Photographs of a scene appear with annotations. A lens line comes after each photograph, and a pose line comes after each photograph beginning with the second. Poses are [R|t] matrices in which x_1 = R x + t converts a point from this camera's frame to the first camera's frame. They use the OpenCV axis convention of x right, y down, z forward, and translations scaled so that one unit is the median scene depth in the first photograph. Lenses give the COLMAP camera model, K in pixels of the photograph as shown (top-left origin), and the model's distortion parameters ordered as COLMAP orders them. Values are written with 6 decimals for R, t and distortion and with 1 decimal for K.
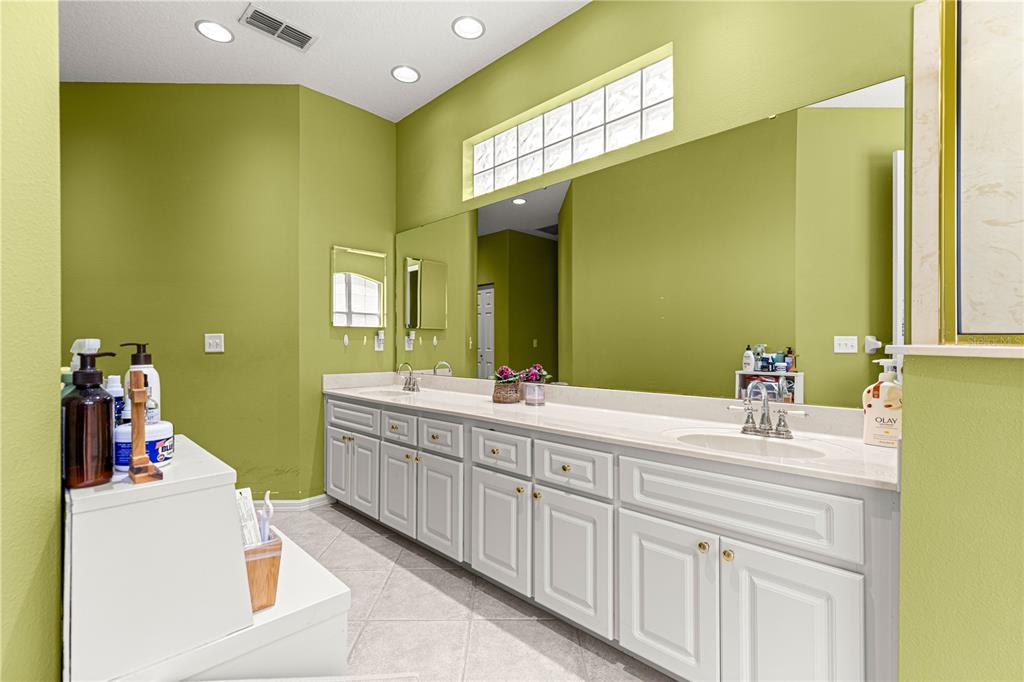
lens RADIAL K [[402.4, 0, 504.3], [0, 402.4, 356.4], [0, 0, 1]] dist [0.003224, 0.000124]
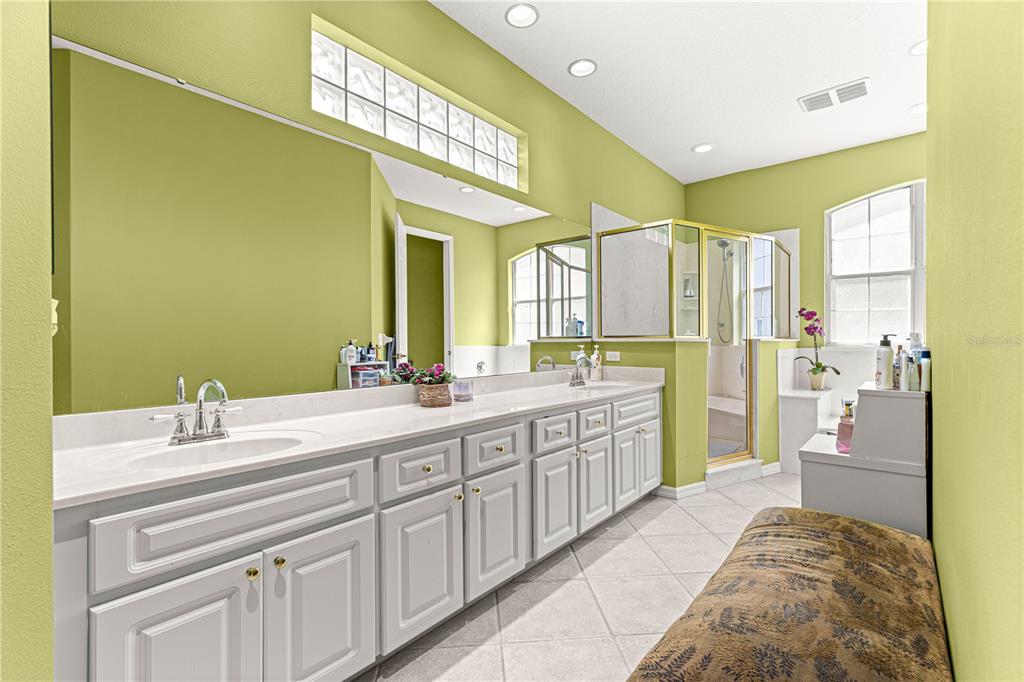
lens RADIAL K [[460.3, 0, 513.4], [0, 460.3, 339.0], [0, 0, 1]] dist [0.008441, -0.000069]
pose [[-0.025307, 0.000253, 0.999680, -0.971556], [0.028284, 0.999600, 0.000463, -0.024452], [-0.999280, 0.028286, -0.025304, 0.846849]]
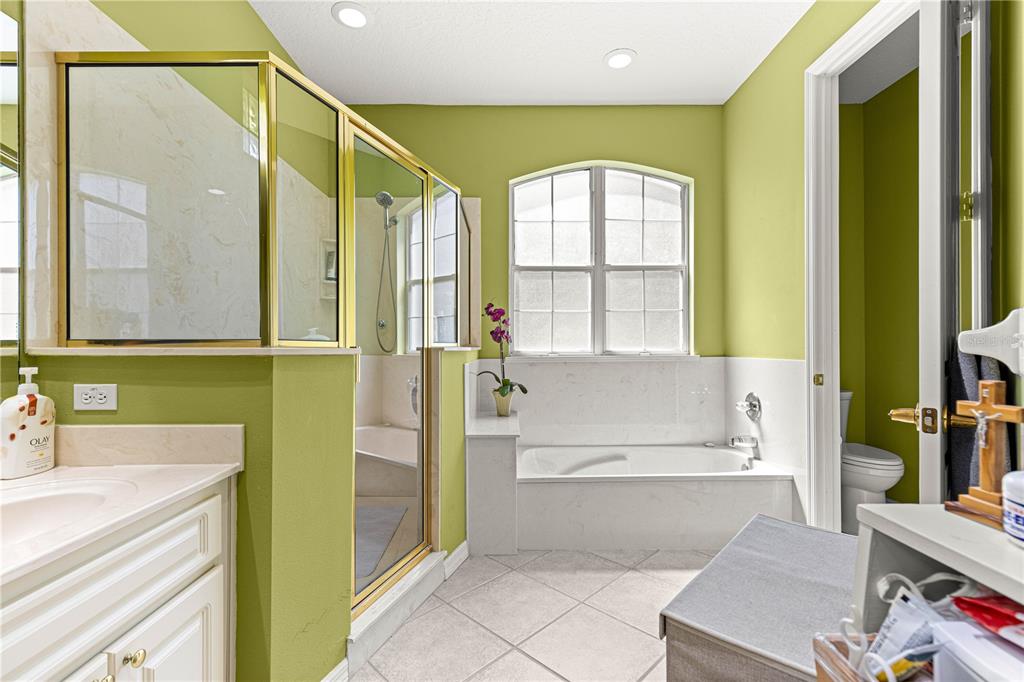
lens RADIAL K [[460.3, 0, 511.3], [0, 460.3, 342.9], [0, 0, 1]] dist [0.008441, -0.000069]
pose [[-0.663967, 0.001832, 0.747760, -0.223196], [0.018230, 0.999739, 0.013737, -0.020258], [-0.747540, 0.022753, -0.663827, 0.489843]]
